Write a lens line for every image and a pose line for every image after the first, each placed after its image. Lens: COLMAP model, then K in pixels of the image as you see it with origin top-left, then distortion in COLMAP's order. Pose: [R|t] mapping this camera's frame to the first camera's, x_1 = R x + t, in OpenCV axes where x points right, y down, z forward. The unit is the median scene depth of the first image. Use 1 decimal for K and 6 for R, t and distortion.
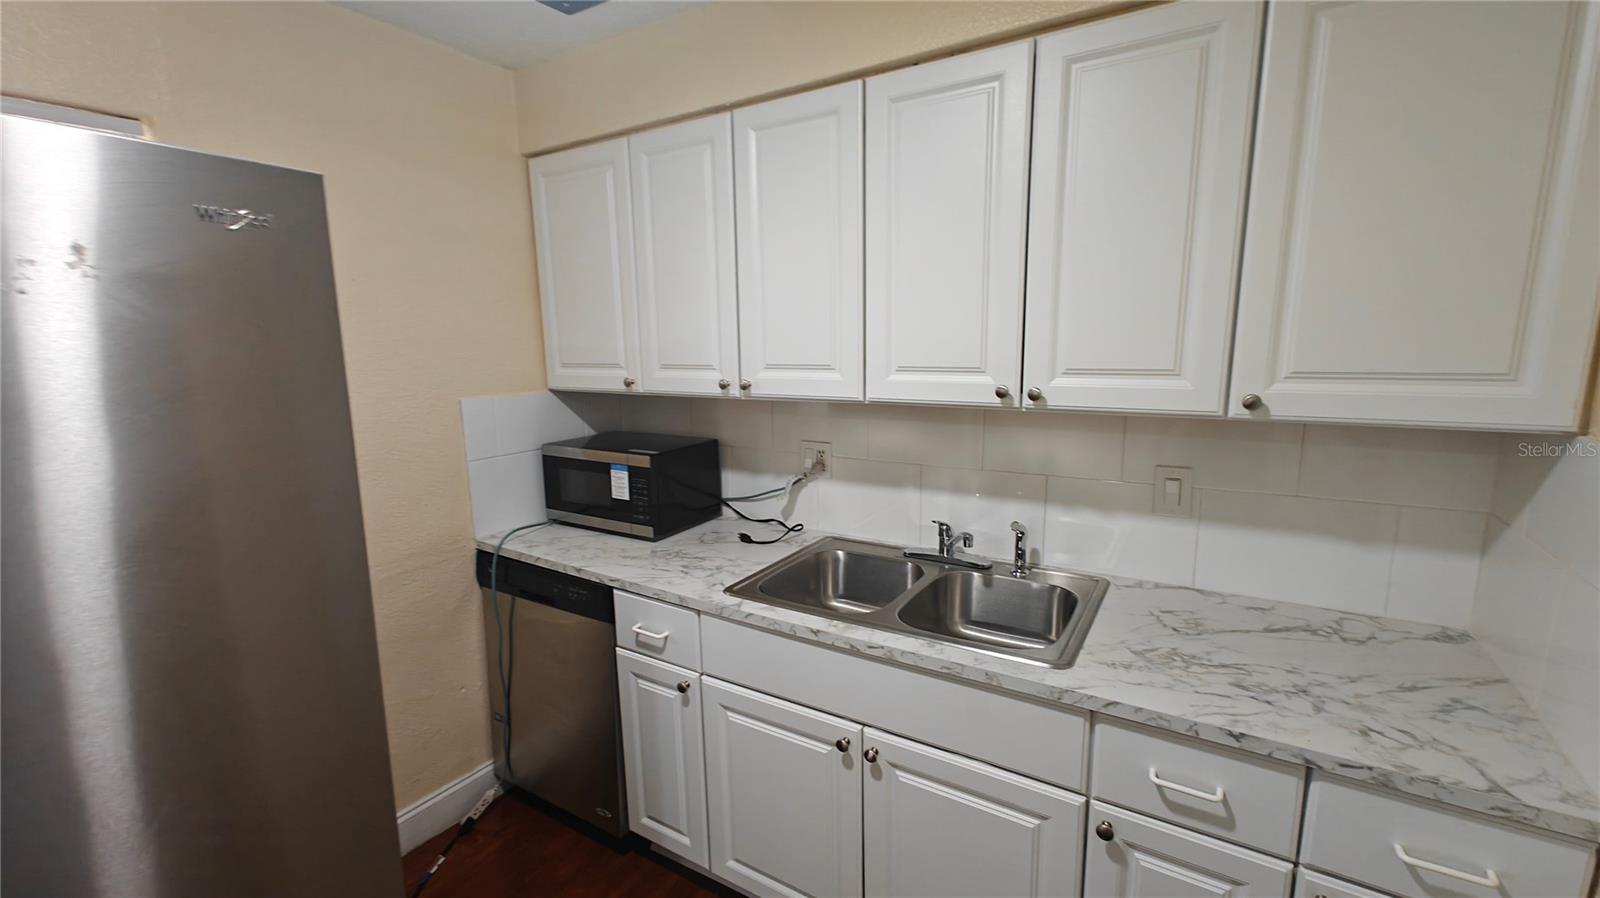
lens RADIAL K [[671.3, 0, 802.9], [0, 671.3, 452.8], [0, 0, 1]] dist [-0.000218, 0.003745]
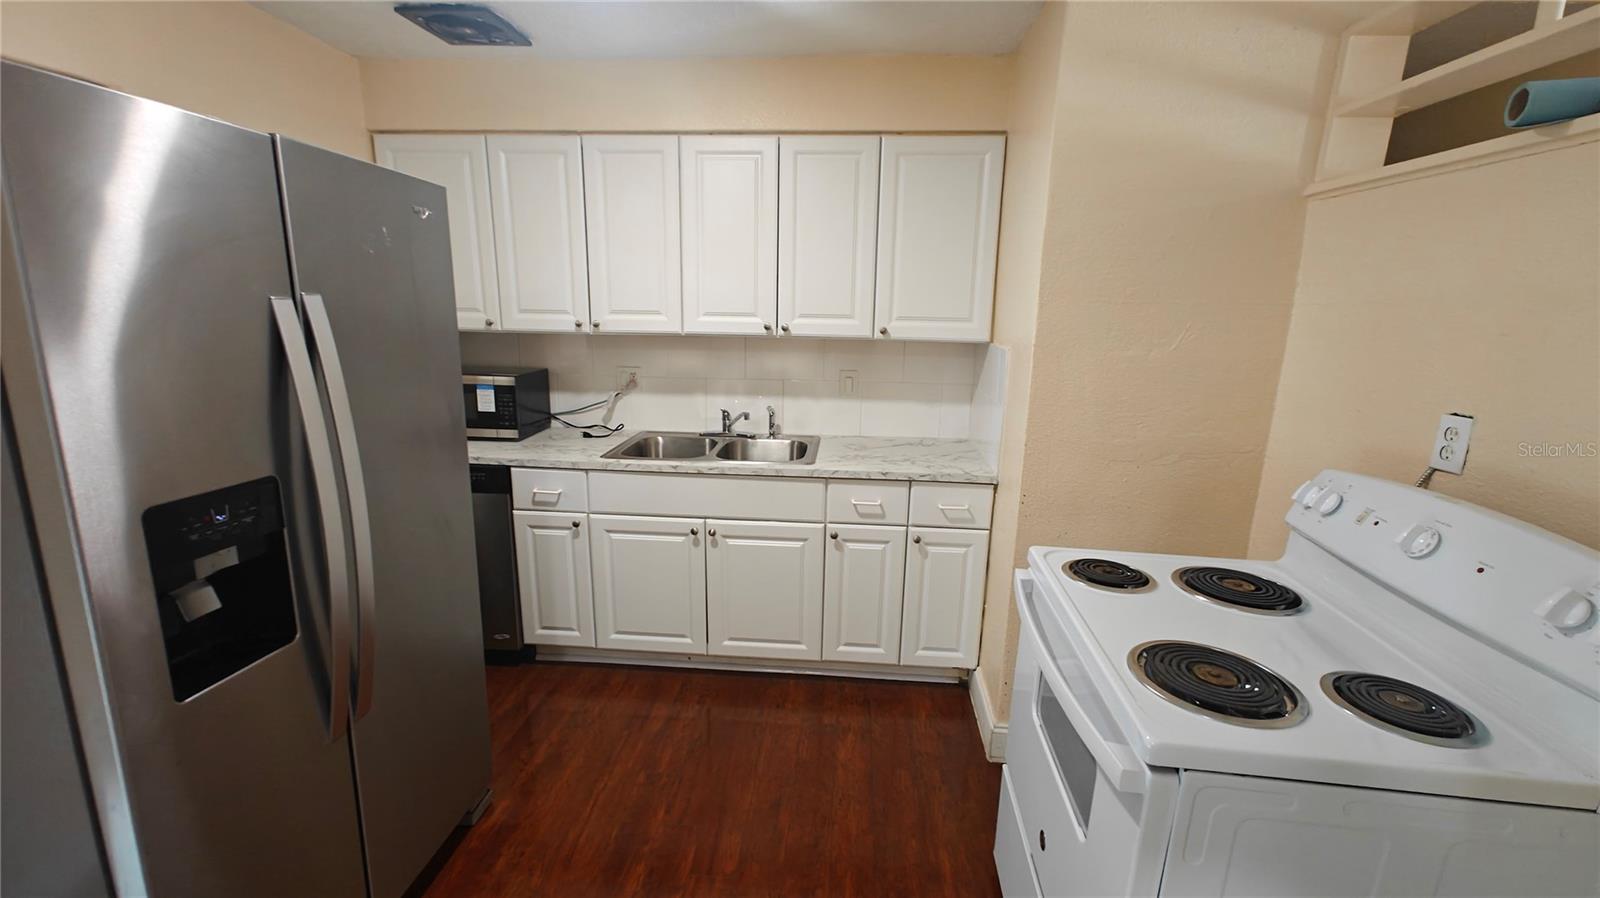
lens RADIAL K [[671.3, 0, 802.9], [0, 671.3, 452.8], [0, 0, 1]] dist [-0.000218, 0.003745]
pose [[0.885260, -0.071912, 0.459503, -0.404178], [0.048979, 0.996895, 0.061651, 0.120121], [-0.462510, -0.032071, 0.886034, -0.559857]]
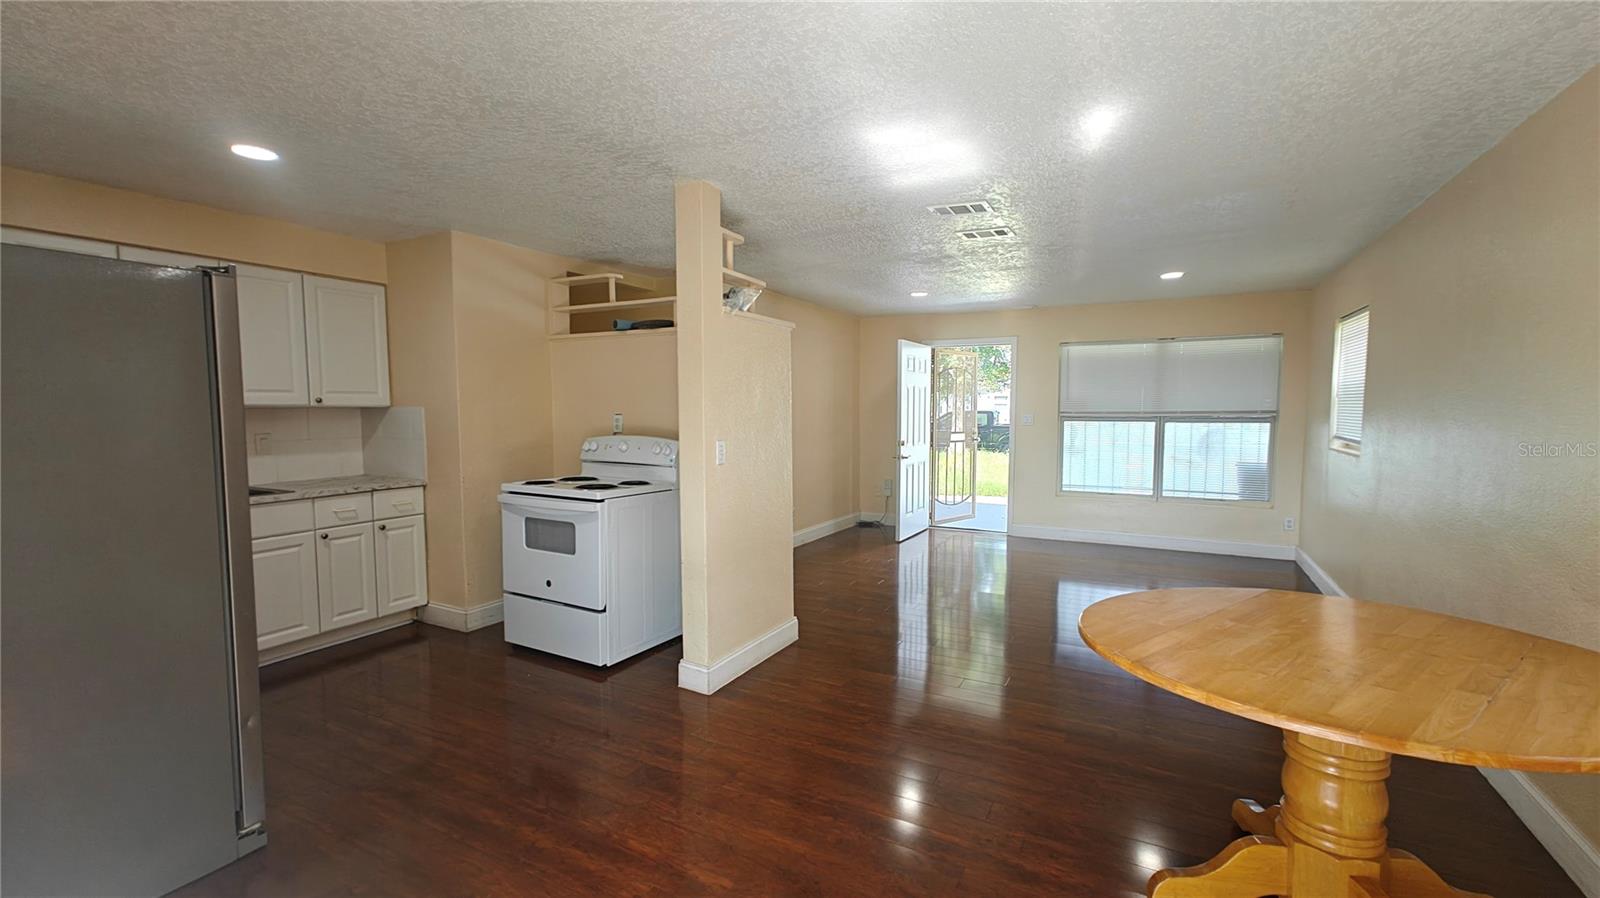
lens RADIAL K [[671.3, 0, 802.9], [0, 671.3, 452.8], [0, 0, 1]] dist [-0.000218, 0.003745]
pose [[-0.077386, -0.053492, 0.995565, -1.907613], [0.178723, 0.981640, 0.066636, 0.261339], [-0.980851, 0.183087, -0.066405, -0.695691]]
